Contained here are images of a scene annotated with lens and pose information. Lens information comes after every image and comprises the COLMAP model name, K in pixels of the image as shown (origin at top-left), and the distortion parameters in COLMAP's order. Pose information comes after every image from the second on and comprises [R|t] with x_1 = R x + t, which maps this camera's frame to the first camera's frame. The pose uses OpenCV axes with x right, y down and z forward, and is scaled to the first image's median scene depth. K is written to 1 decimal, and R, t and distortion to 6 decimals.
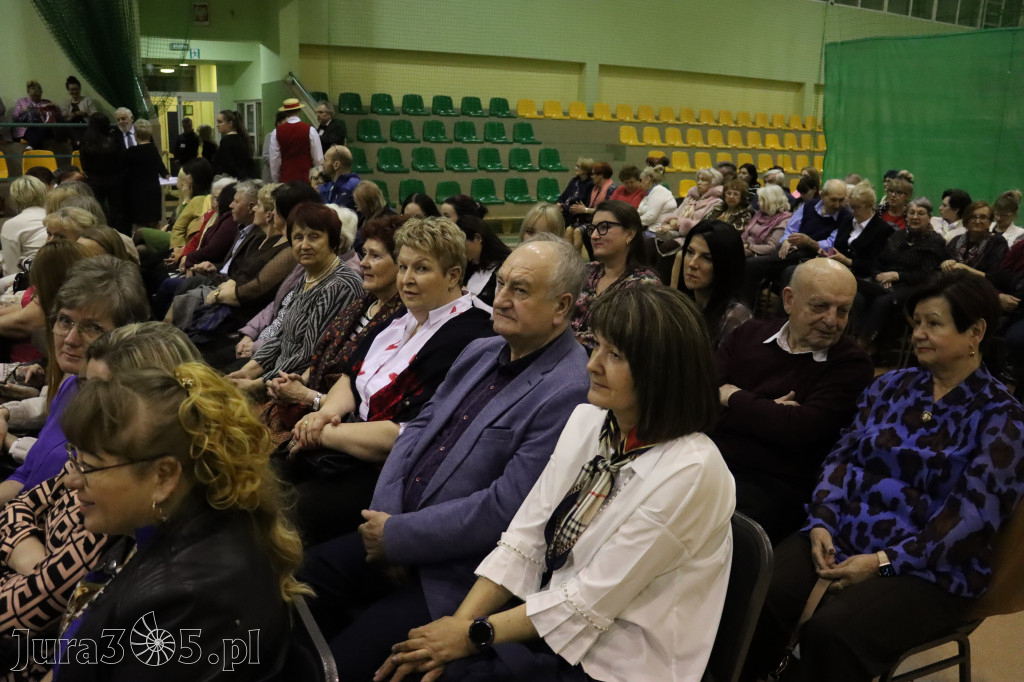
lens RADIAL K [[843.0, 0, 517.3], [0, 843.0, 347.8], [0, 0, 1]] dist [-0.180947, 0.155456]
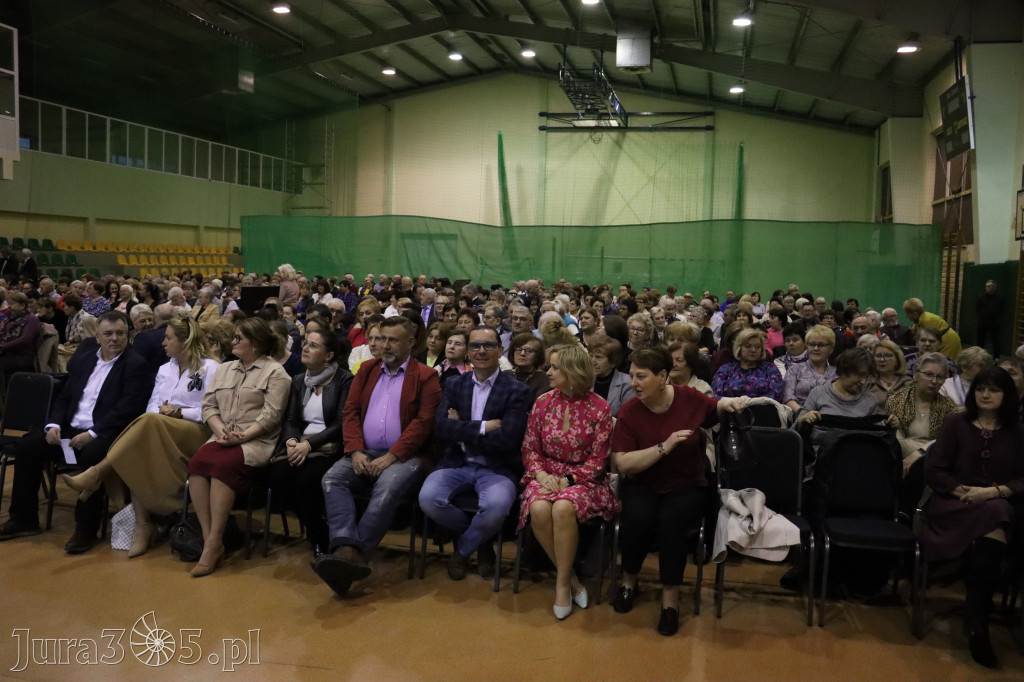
lens RADIAL K [[843.0, 0, 515.0], [0, 843.0, 342.3], [0, 0, 1]] dist [-0.180947, 0.155456]
pose [[0.685279, -0.072073, 0.724705, -0.625299], [0.173391, 0.982623, -0.066234, 0.192592], [-0.707339, 0.171046, 0.685868, -0.820888]]
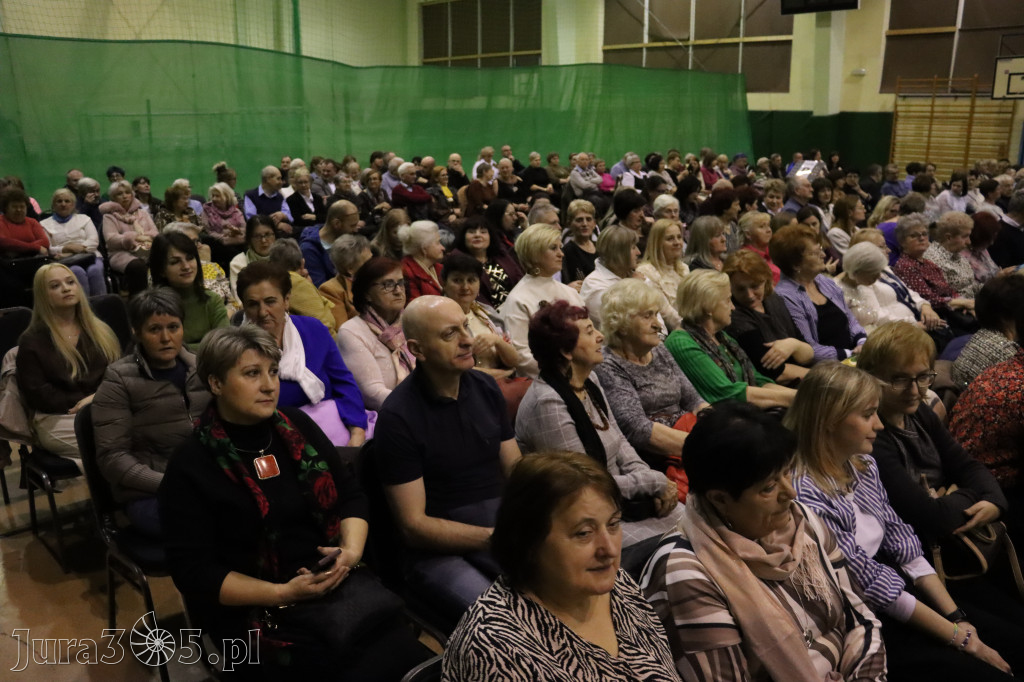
lens RADIAL K [[843.0, 0, 516.1], [0, 843.0, 339.6], [0, 0, 1]] dist [-0.180947, 0.155456]
pose [[-0.261459, -0.271231, 0.926322, -0.486352], [0.235113, 0.912902, 0.333664, -0.147216], [-0.936141, 0.305030, -0.174917, 0.453104]]
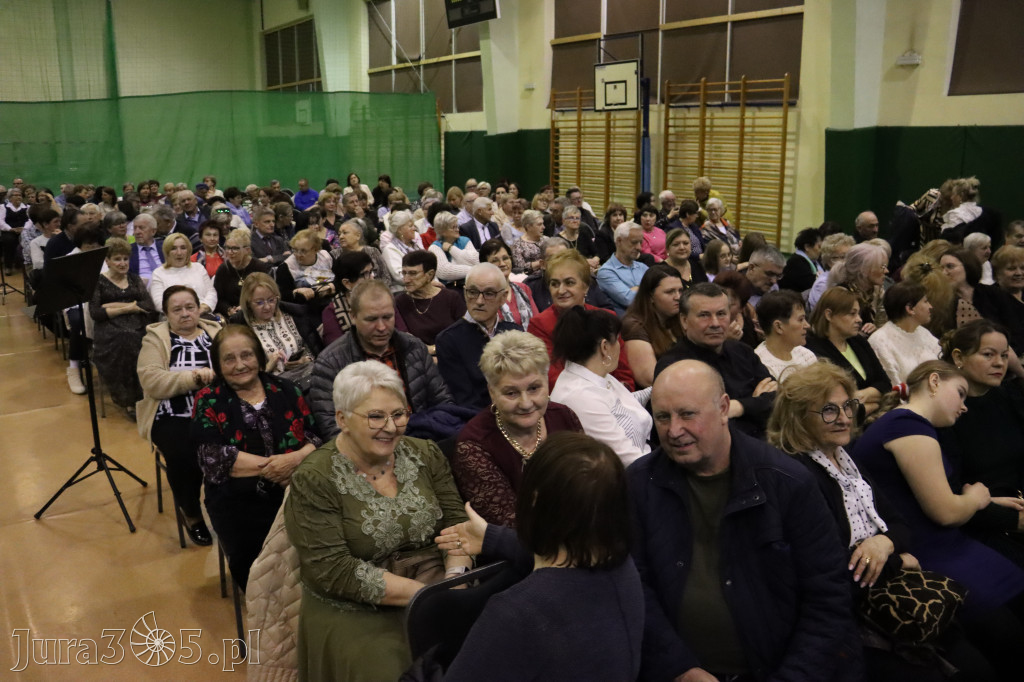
lens RADIAL K [[843.0, 0, 507.0], [0, 843.0, 339.8], [0, 0, 1]] dist [-0.180947, 0.155456]
pose [[-0.111635, -0.250915, 0.961551, -0.565998], [0.247956, 0.929961, 0.271459, 0.056303], [-0.962318, 0.268727, -0.041600, -0.337054]]
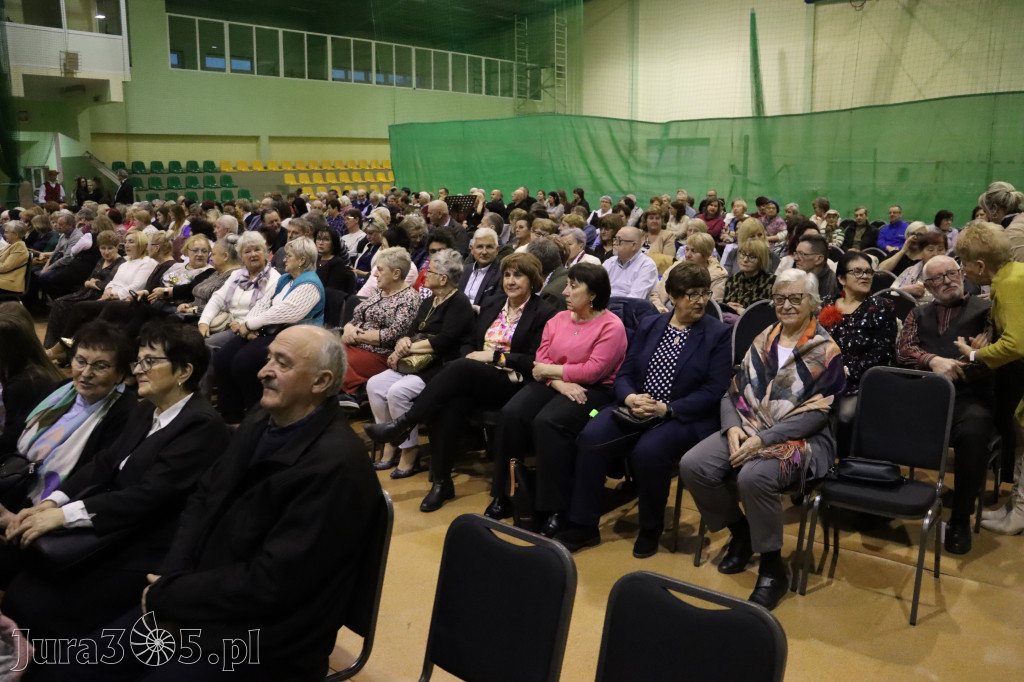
lens RADIAL K [[843.0, 0, 517.9], [0, 843.0, 342.8], [0, 0, 1]] dist [-0.180947, 0.155456]
pose [[0.926862, -0.103487, 0.360857, -0.084042], [0.121505, 0.992209, -0.027539, 0.191886], [-0.355195, 0.069370, 0.932215, -0.767751]]
